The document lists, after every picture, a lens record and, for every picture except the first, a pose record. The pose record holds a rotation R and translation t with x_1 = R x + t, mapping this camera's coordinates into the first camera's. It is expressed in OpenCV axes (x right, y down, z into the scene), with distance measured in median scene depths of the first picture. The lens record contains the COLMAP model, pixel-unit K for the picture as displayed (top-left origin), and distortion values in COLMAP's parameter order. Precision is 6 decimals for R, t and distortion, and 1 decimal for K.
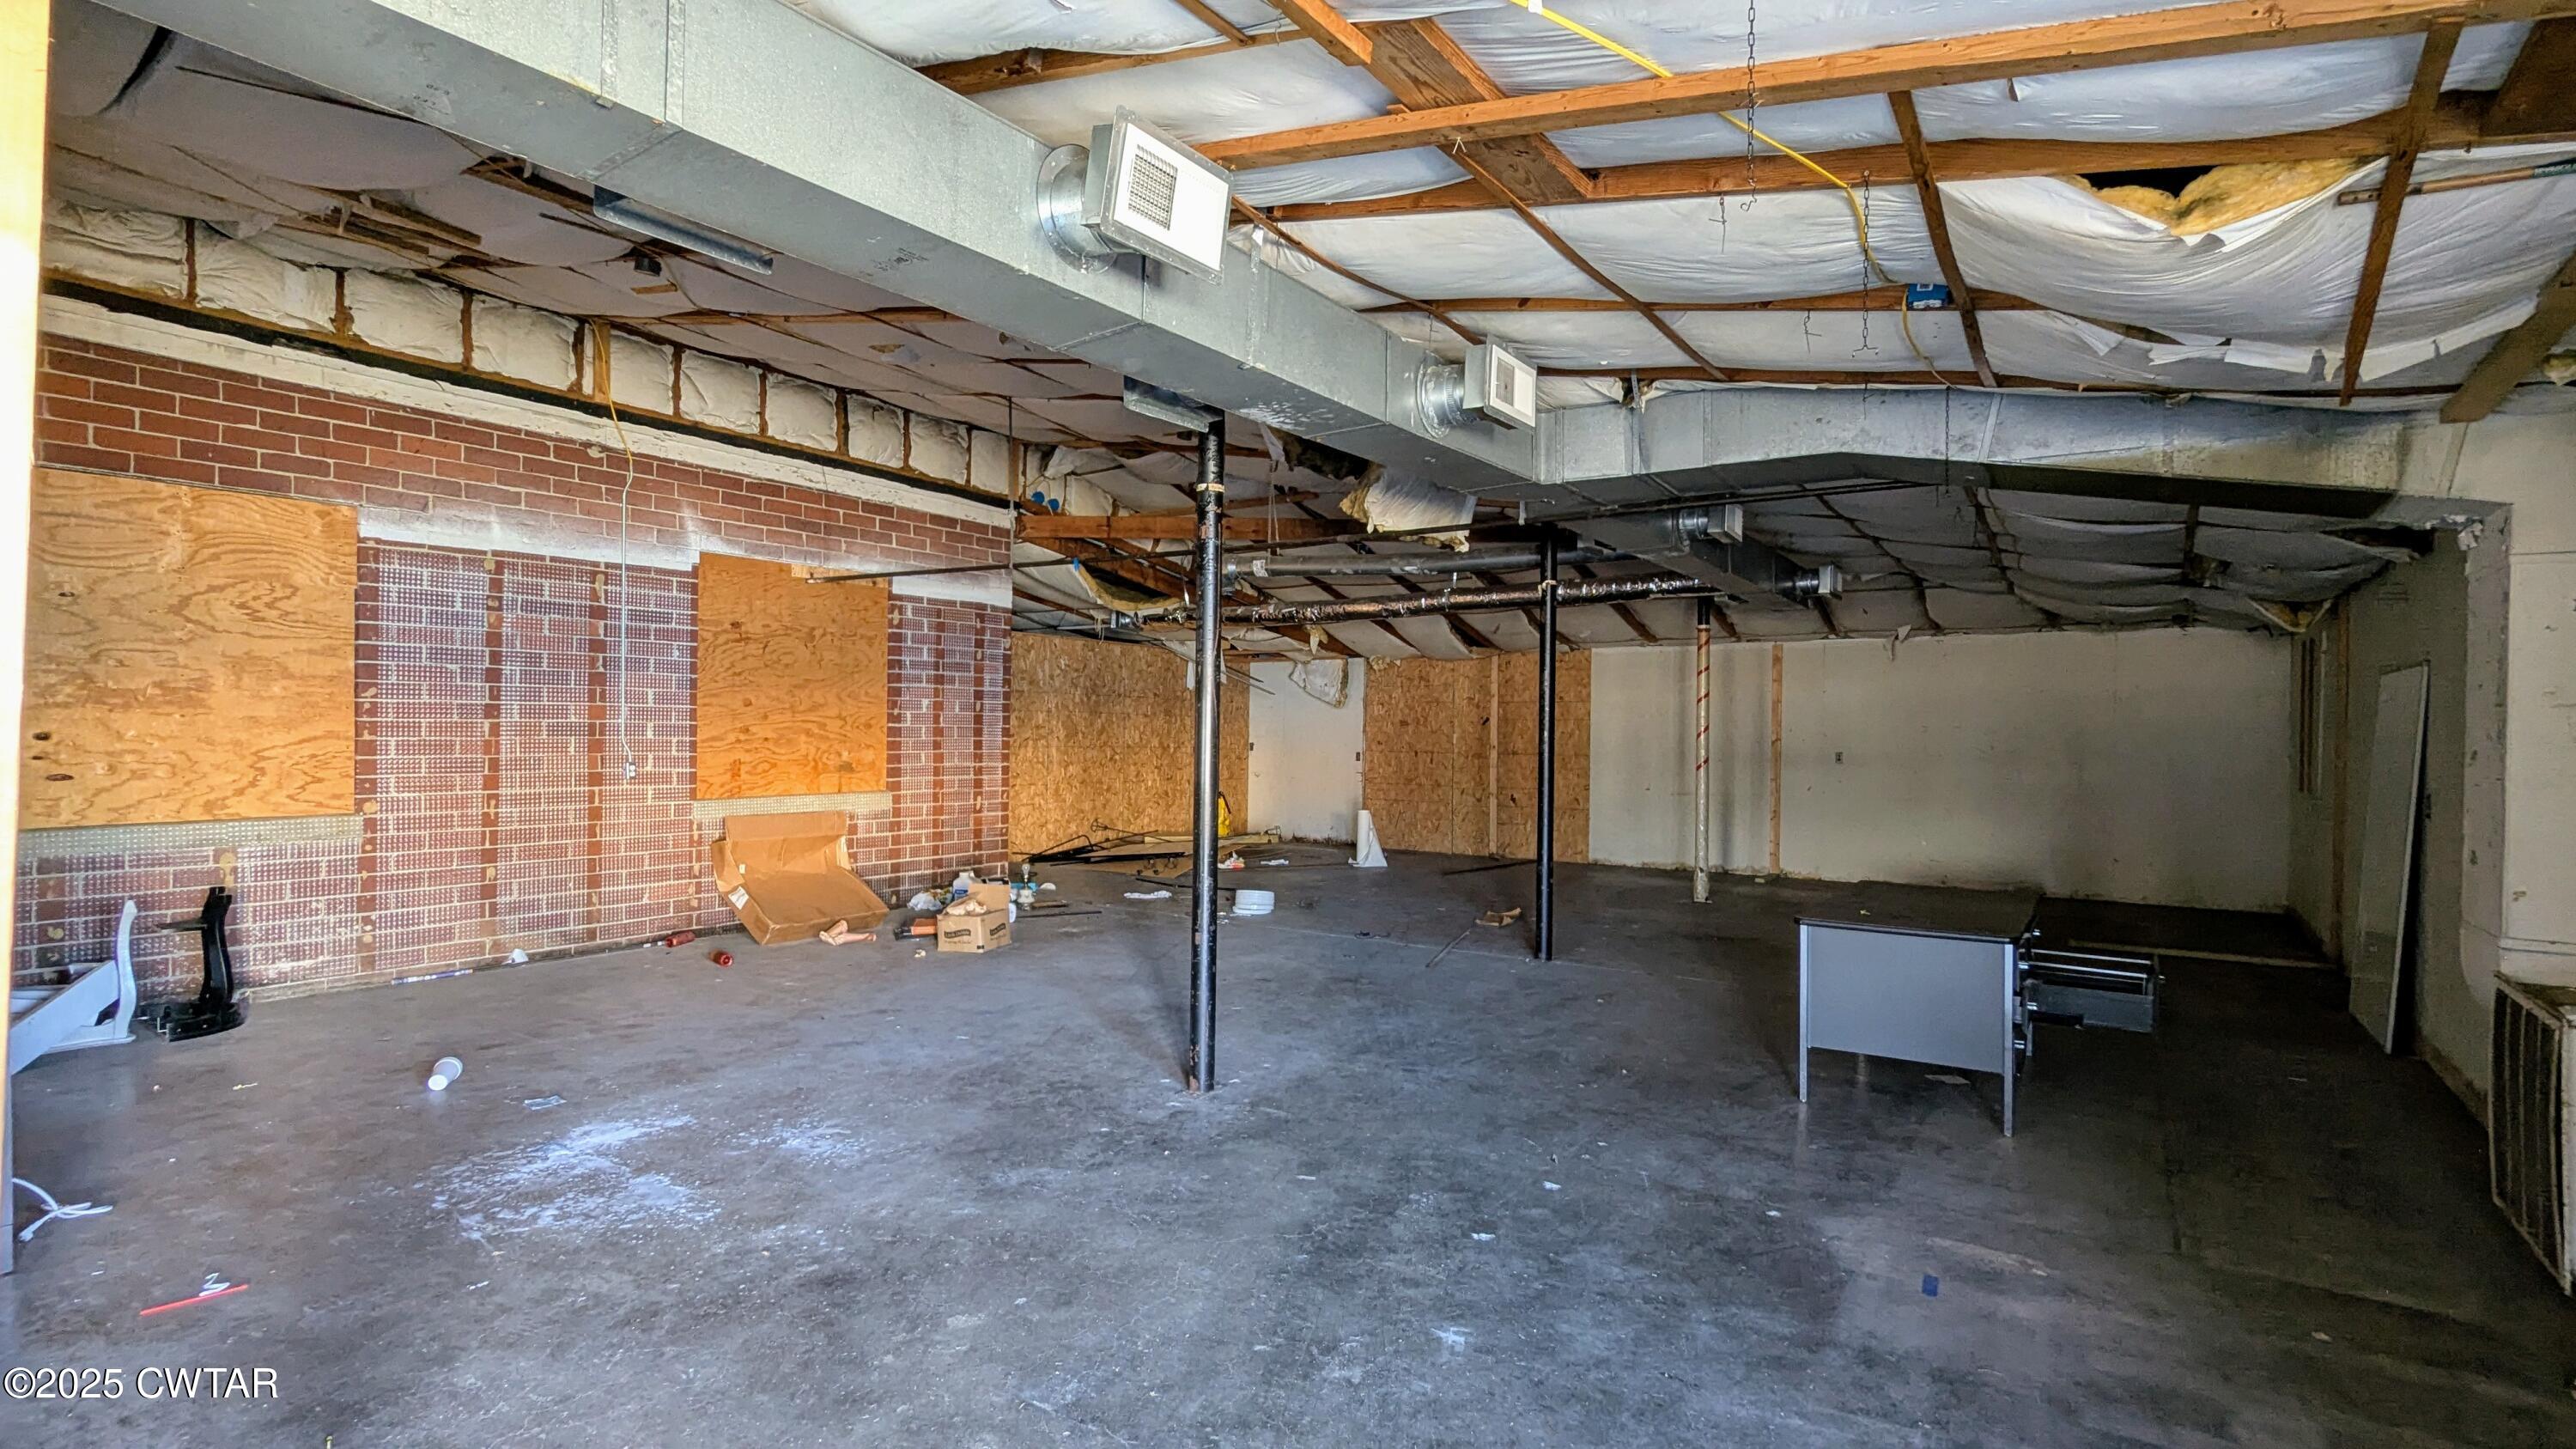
lens RADIAL K [[1199.9, 0, 1291.6], [0, 1199.9, 727.1], [0, 0, 1]] dist [-0.006151, 0.001996]
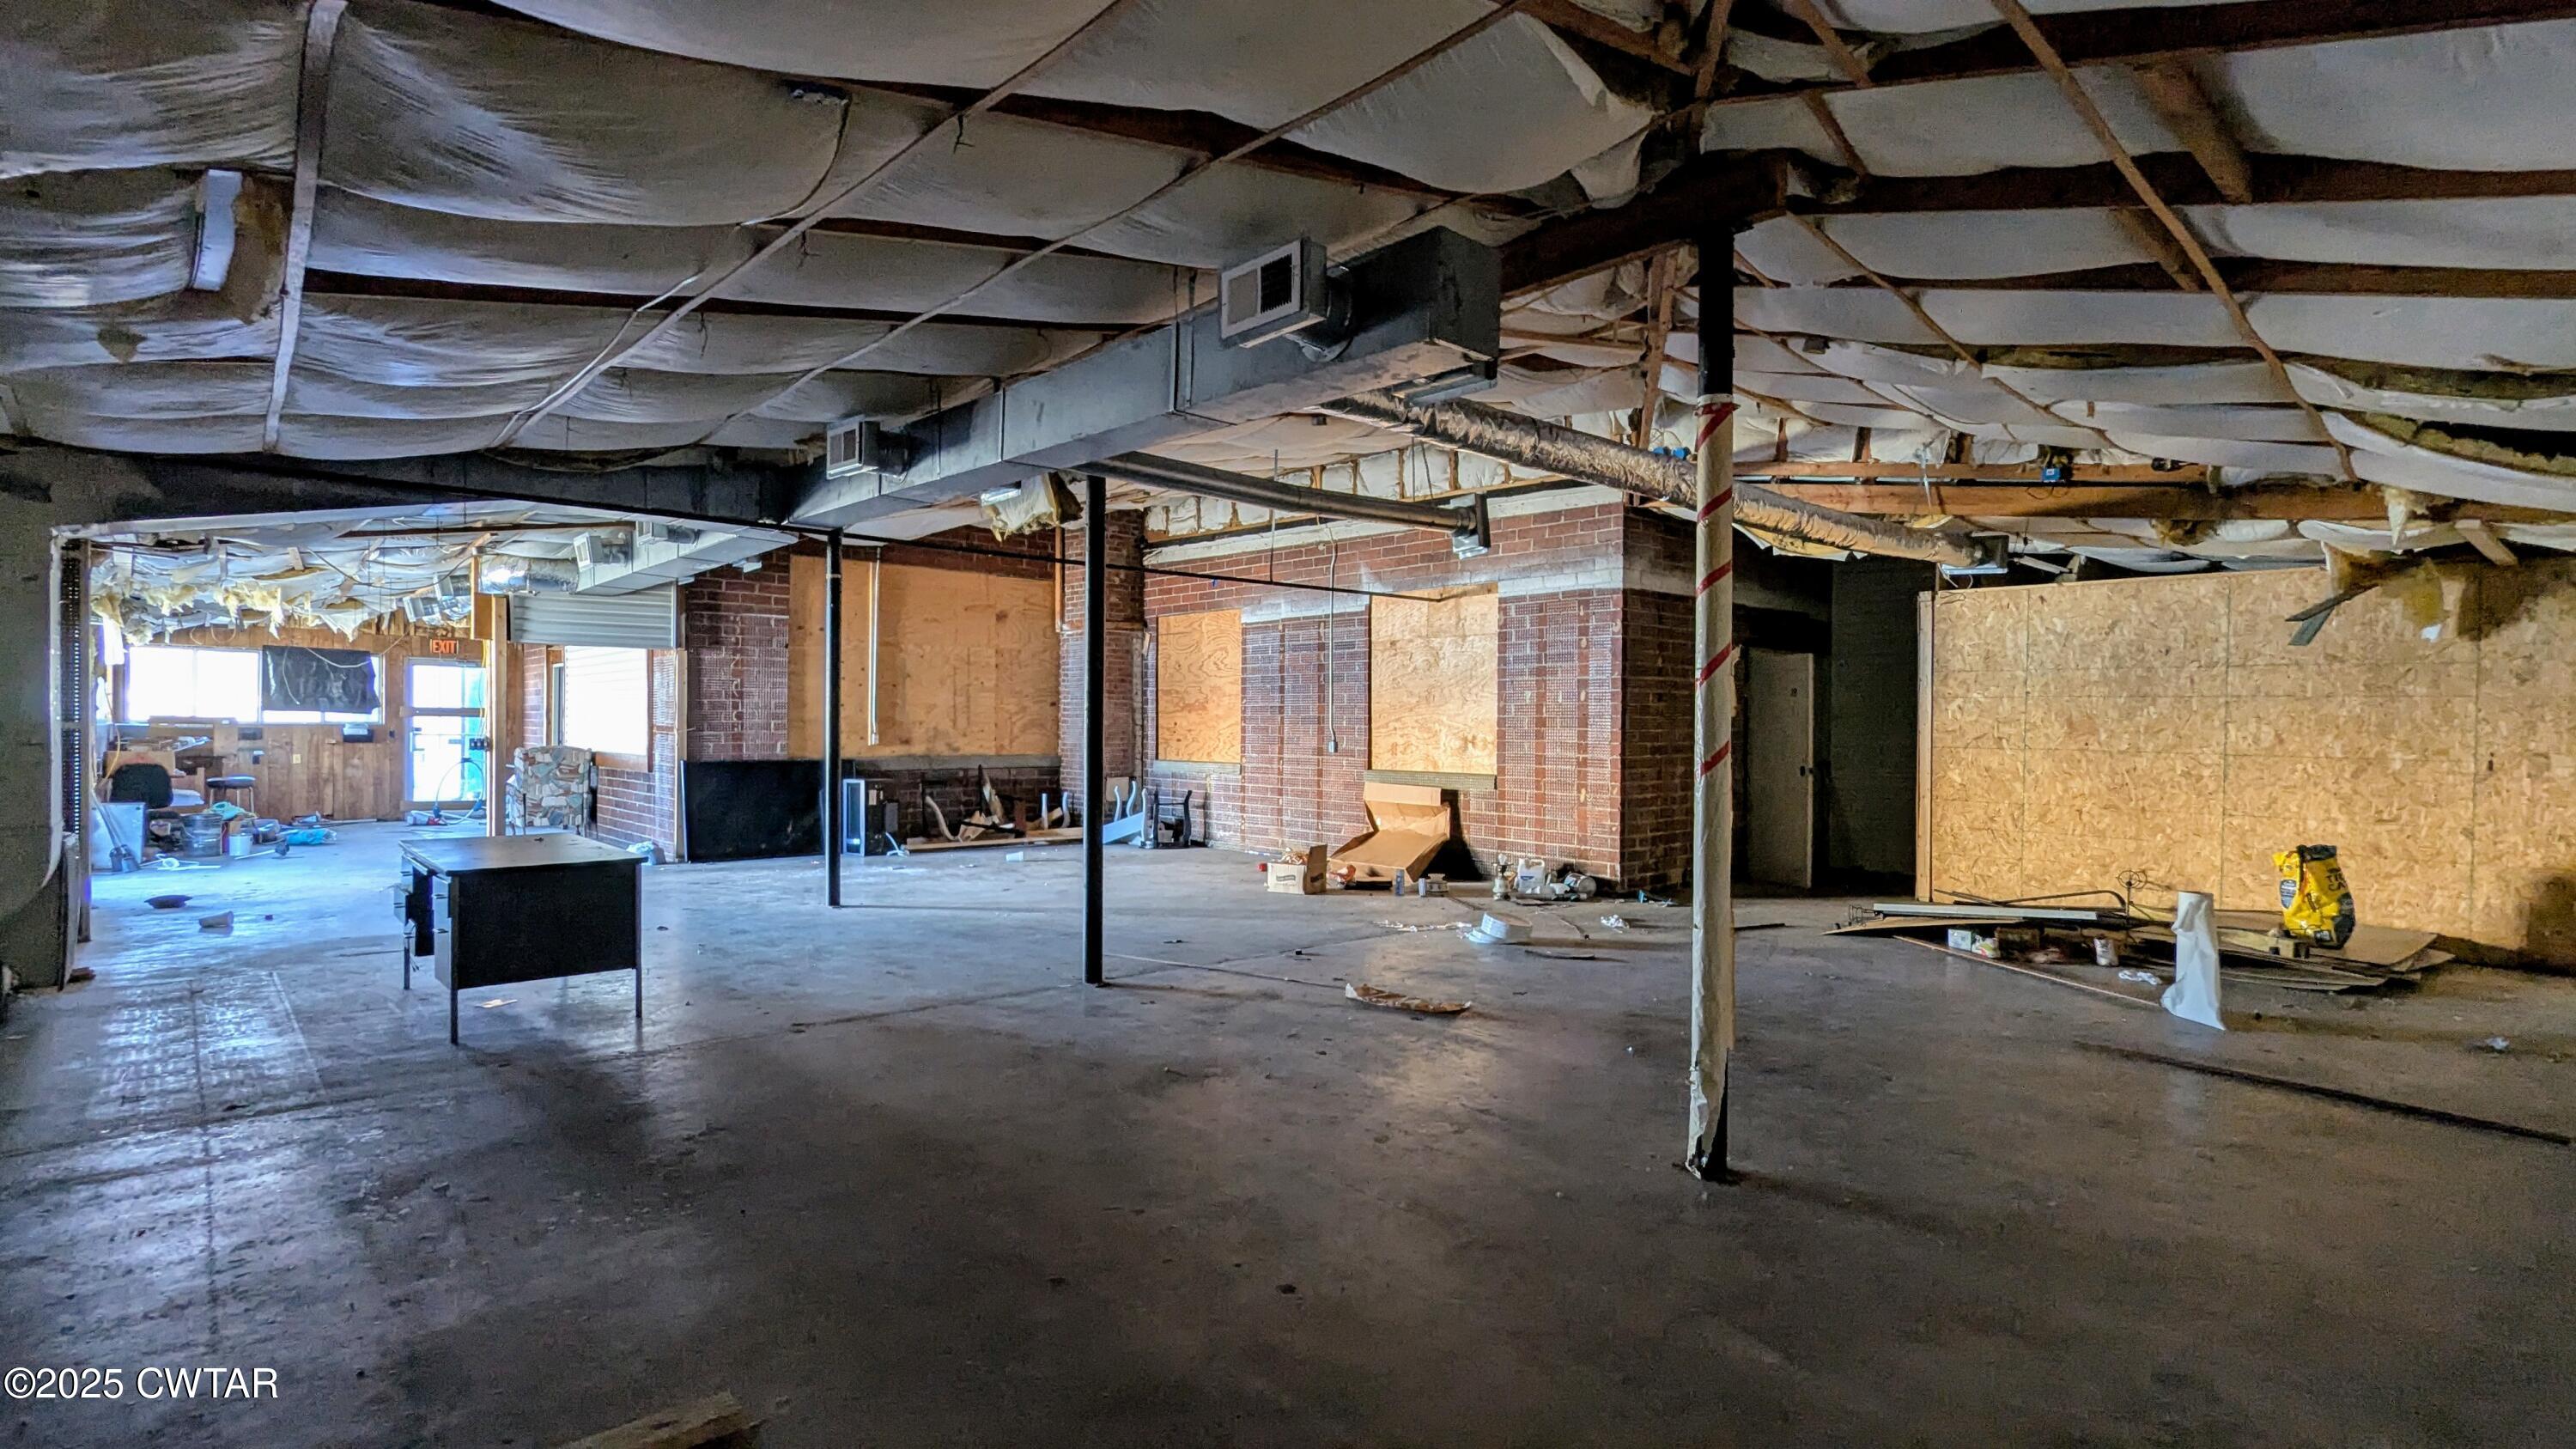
lens RADIAL K [[1199.9, 0, 1291.7], [0, 1199.9, 720.9], [0, 0, 1]] dist [-0.006151, 0.001996]
pose [[-0.224167, -0.011675, -0.974481, 0.772468], [-0.007166, 0.999921, -0.010331, 0.015416], [0.974524, 0.004667, -0.224233, 1.036474]]
